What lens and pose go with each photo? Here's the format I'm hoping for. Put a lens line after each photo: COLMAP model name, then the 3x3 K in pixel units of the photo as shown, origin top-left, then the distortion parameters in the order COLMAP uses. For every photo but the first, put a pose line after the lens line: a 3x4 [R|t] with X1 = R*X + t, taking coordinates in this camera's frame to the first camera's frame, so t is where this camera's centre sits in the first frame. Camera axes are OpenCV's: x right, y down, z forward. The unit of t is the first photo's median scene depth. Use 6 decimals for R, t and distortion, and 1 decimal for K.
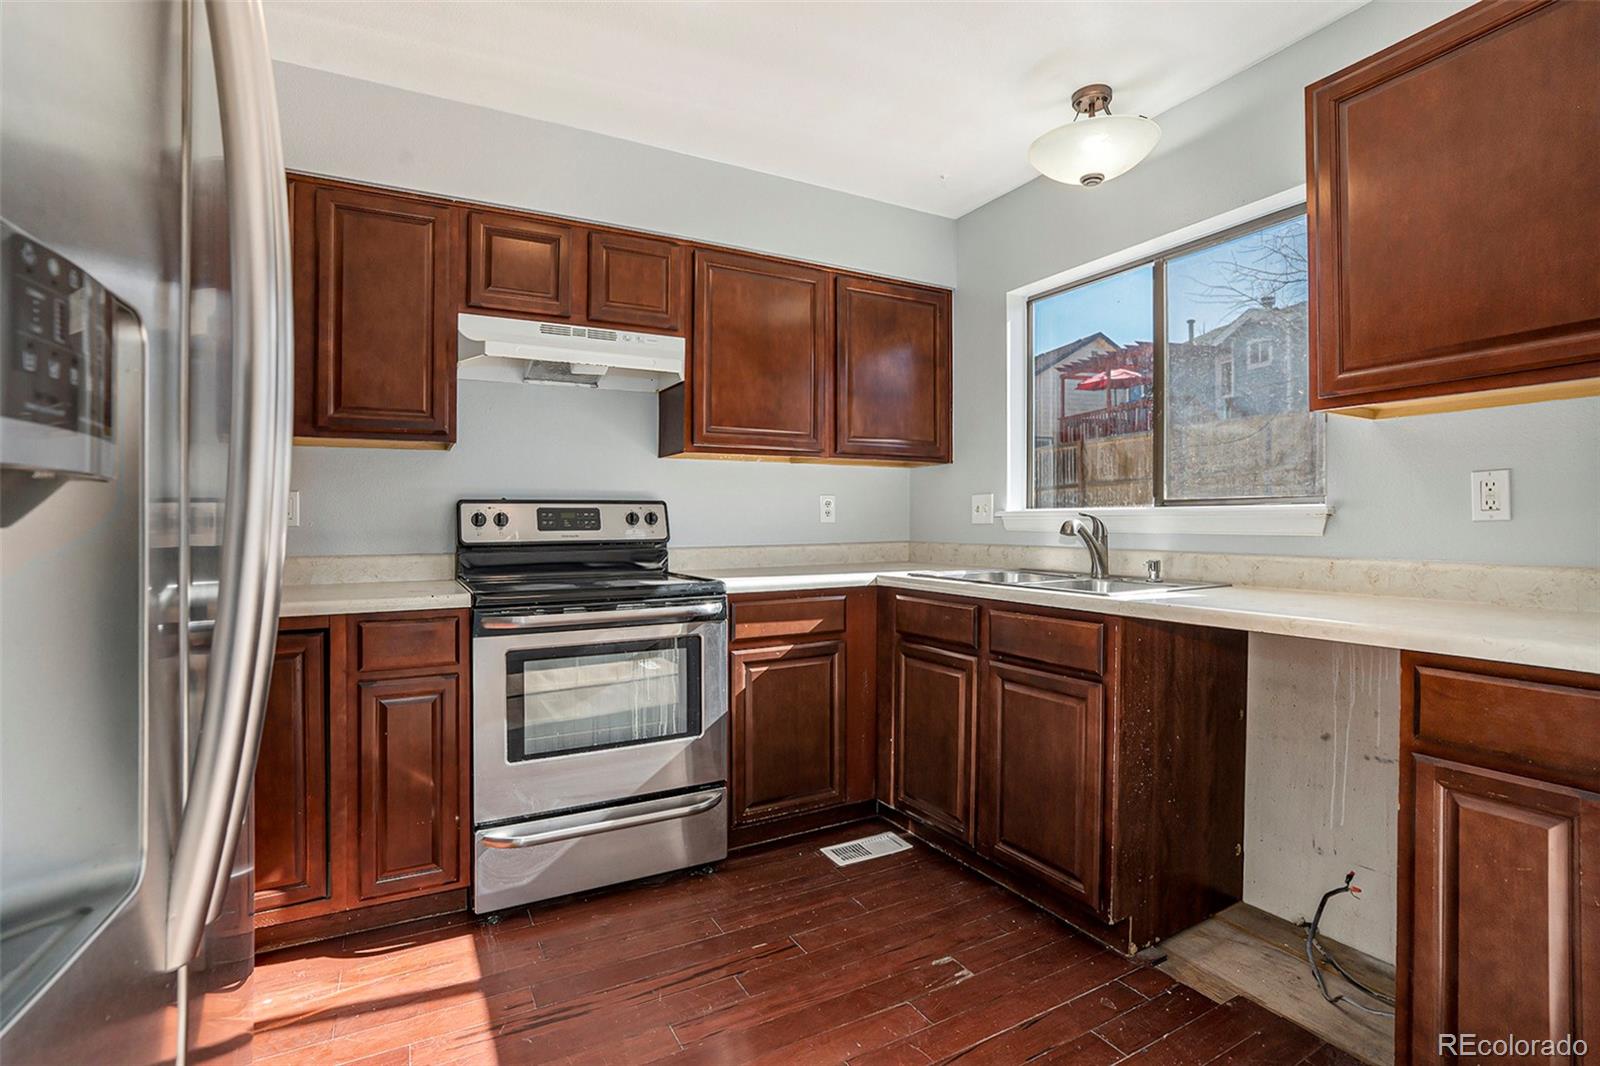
lens RADIAL K [[755.9, 0, 800.0], [0, 755.9, 533.0], [0, 0, 1]] dist [-0.037827, 0.023816]
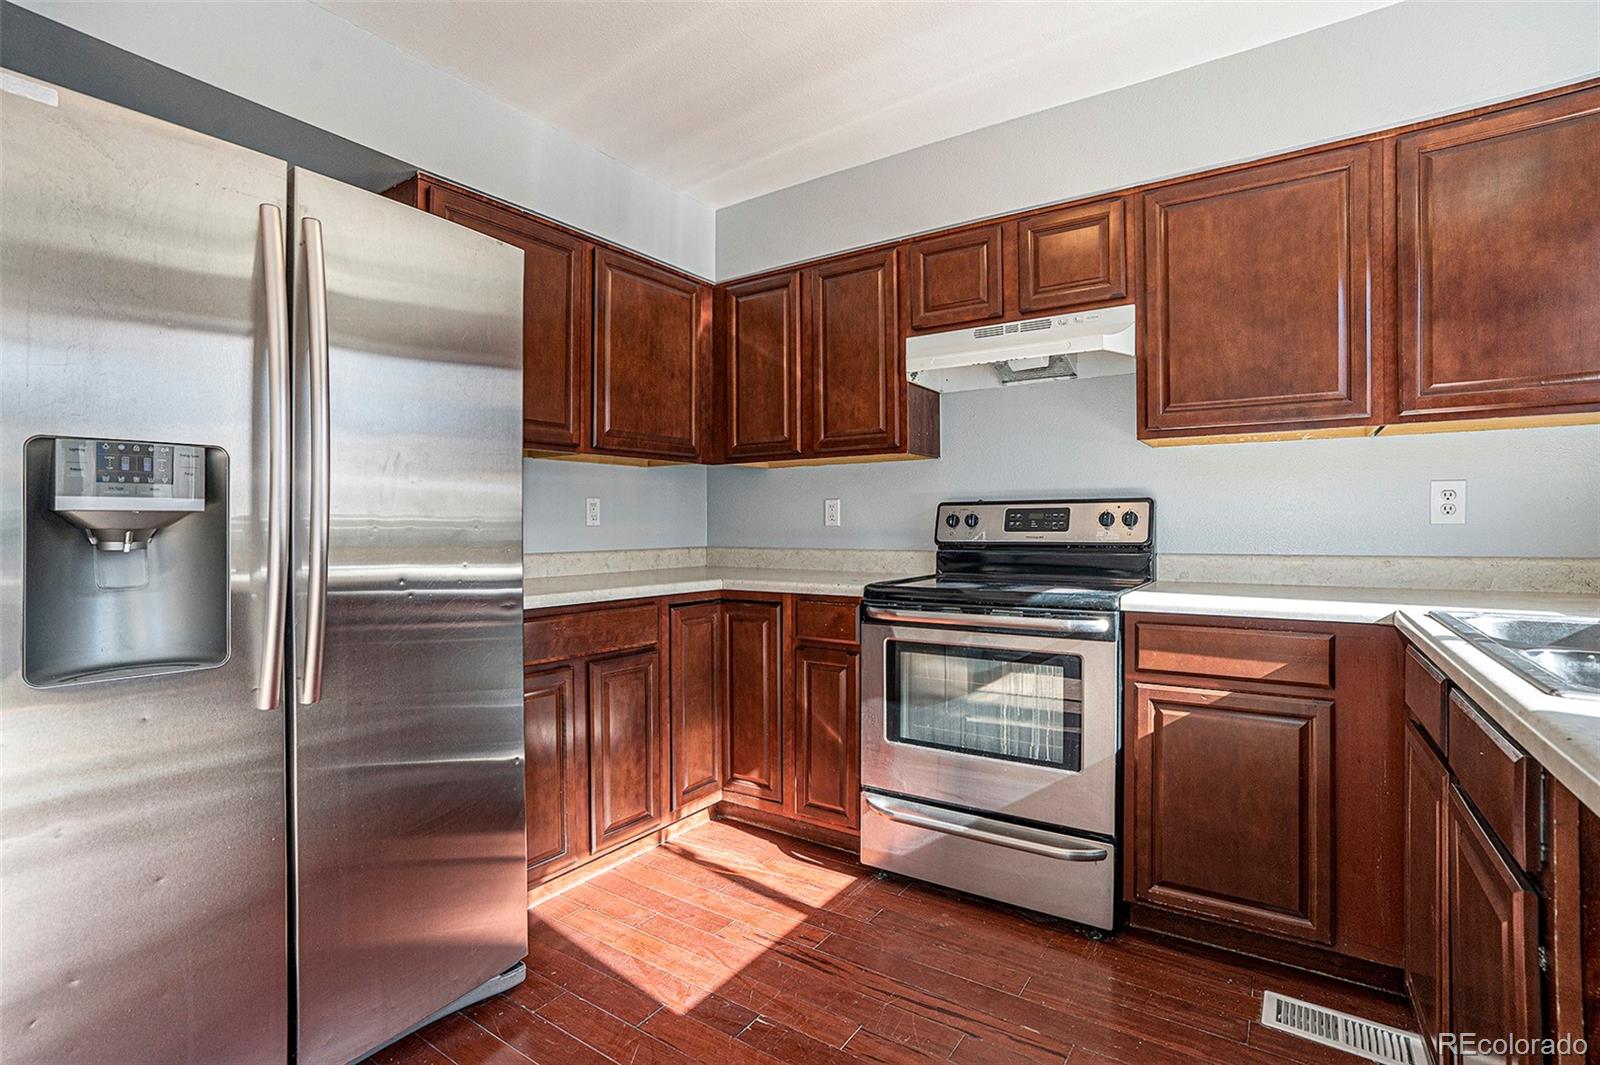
lens RADIAL K [[755.9, 0, 800.0], [0, 755.9, 532.5], [0, 0, 1]] dist [-0.037827, 0.023816]
pose [[0.477102, 0.013088, -0.878750, 0.437139], [-0.010681, 0.999902, 0.009093, -0.008265], [0.878783, 0.005048, 0.477195, 0.294214]]
